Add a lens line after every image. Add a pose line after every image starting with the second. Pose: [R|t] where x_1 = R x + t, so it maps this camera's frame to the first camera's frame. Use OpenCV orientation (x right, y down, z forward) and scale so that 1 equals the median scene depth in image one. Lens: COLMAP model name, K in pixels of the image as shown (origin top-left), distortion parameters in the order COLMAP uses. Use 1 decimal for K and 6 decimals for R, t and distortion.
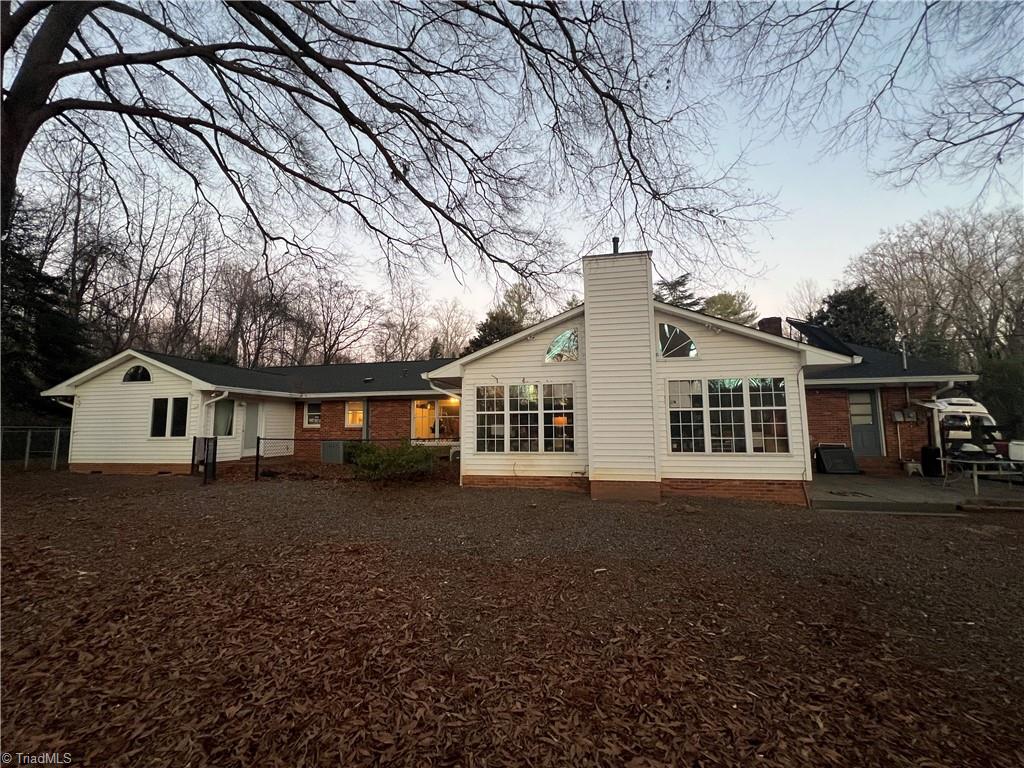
lens RADIAL K [[409.4, 0, 511.5], [0, 409.4, 384.4], [0, 0, 1]] dist [-0.004124, -0.000513]
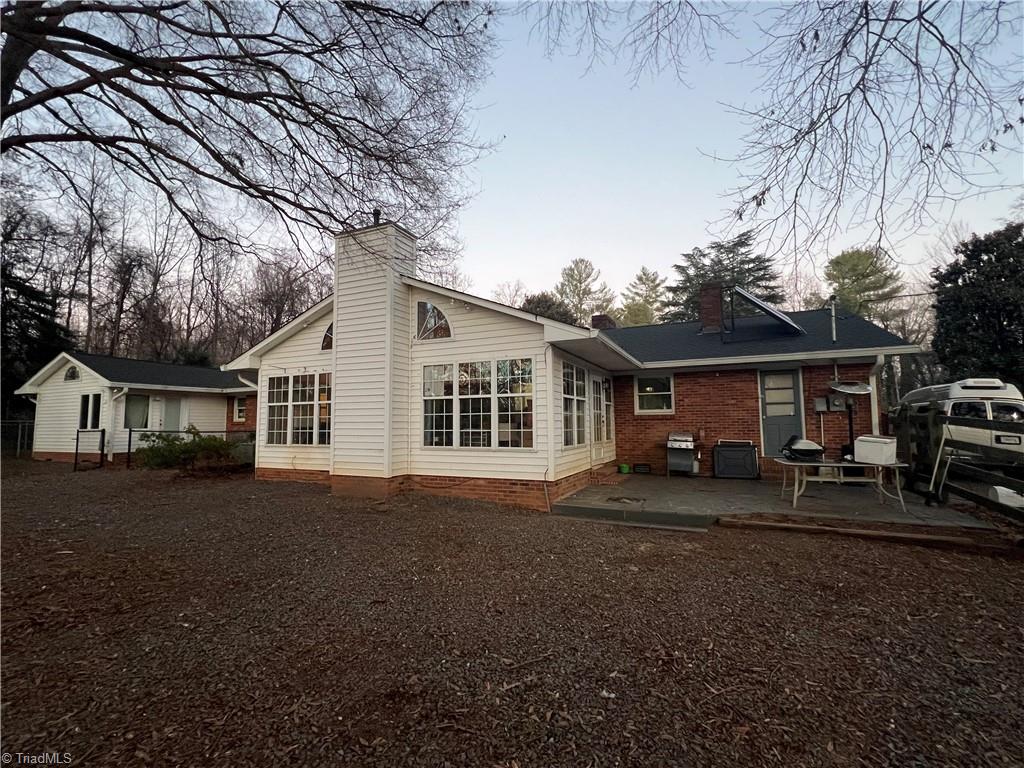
lens RADIAL K [[456.9, 0, 512.4], [0, 456.9, 384.9], [0, 0, 1]] dist [-0.000737, -0.001082]
pose [[0.972511, -0.019132, -0.232071, 0.587351], [0.023710, 0.999575, 0.016950, 0.014708], [0.231648, -0.021987, 0.972551, 0.055755]]
